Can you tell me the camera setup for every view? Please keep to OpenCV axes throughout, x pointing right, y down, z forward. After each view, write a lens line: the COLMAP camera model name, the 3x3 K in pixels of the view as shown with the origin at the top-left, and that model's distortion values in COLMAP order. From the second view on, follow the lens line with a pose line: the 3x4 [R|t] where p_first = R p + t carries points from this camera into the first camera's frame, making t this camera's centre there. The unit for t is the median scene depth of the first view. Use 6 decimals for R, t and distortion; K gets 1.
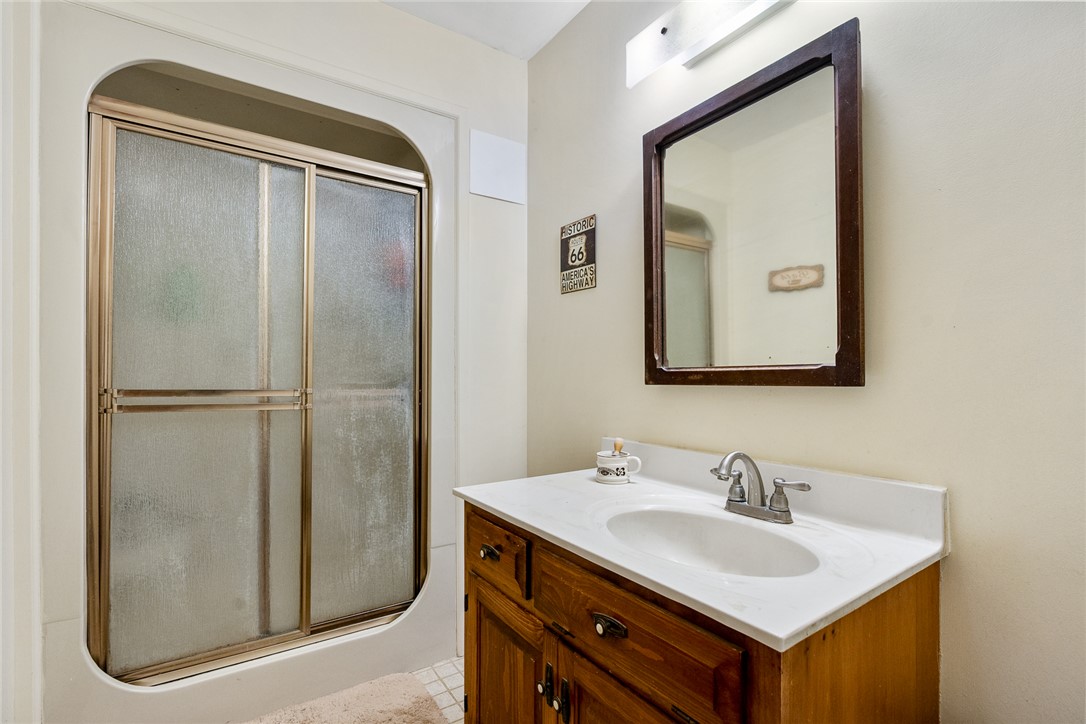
lens RADIAL K [[491.7, 0, 546.5], [0, 491.7, 372.5], [0, 0, 1]] dist [-0.000832, 0.000264]
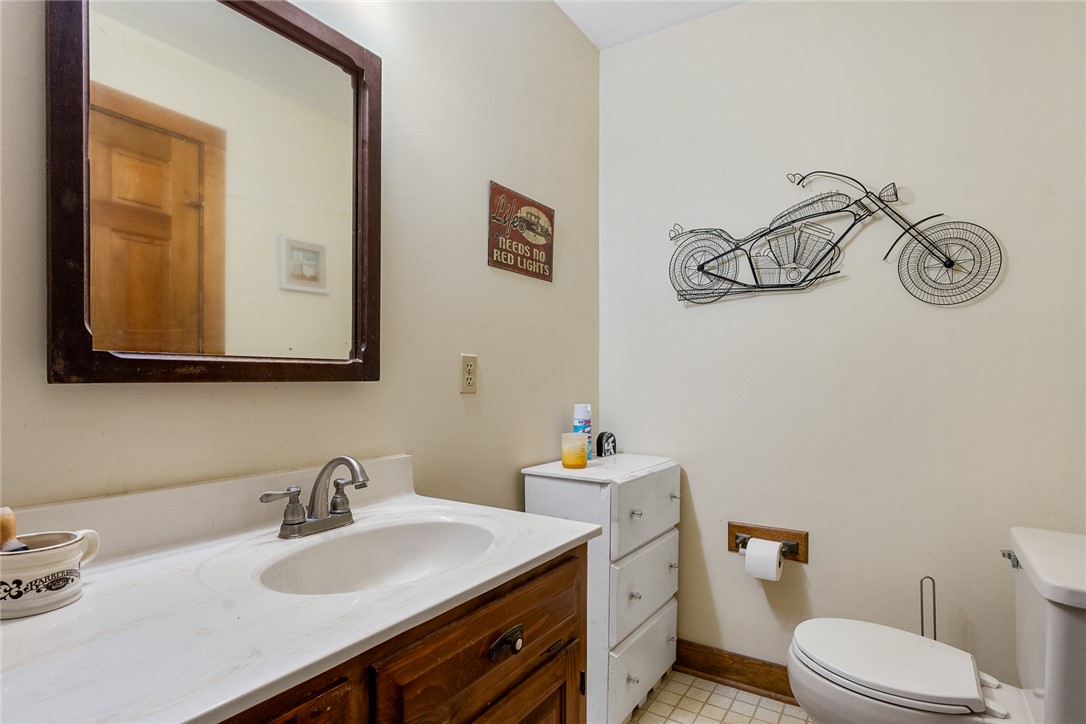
lens RADIAL K [[580.4, 0, 544.3], [0, 580.4, 377.7], [0, 0, 1]] dist [-0.001300, -0.000340]
pose [[-0.384525, -0.002051, 0.923112, -0.658135], [-0.016063, 0.999861, -0.004469, 0.017876], [-0.922975, -0.016547, -0.384505, 0.995592]]
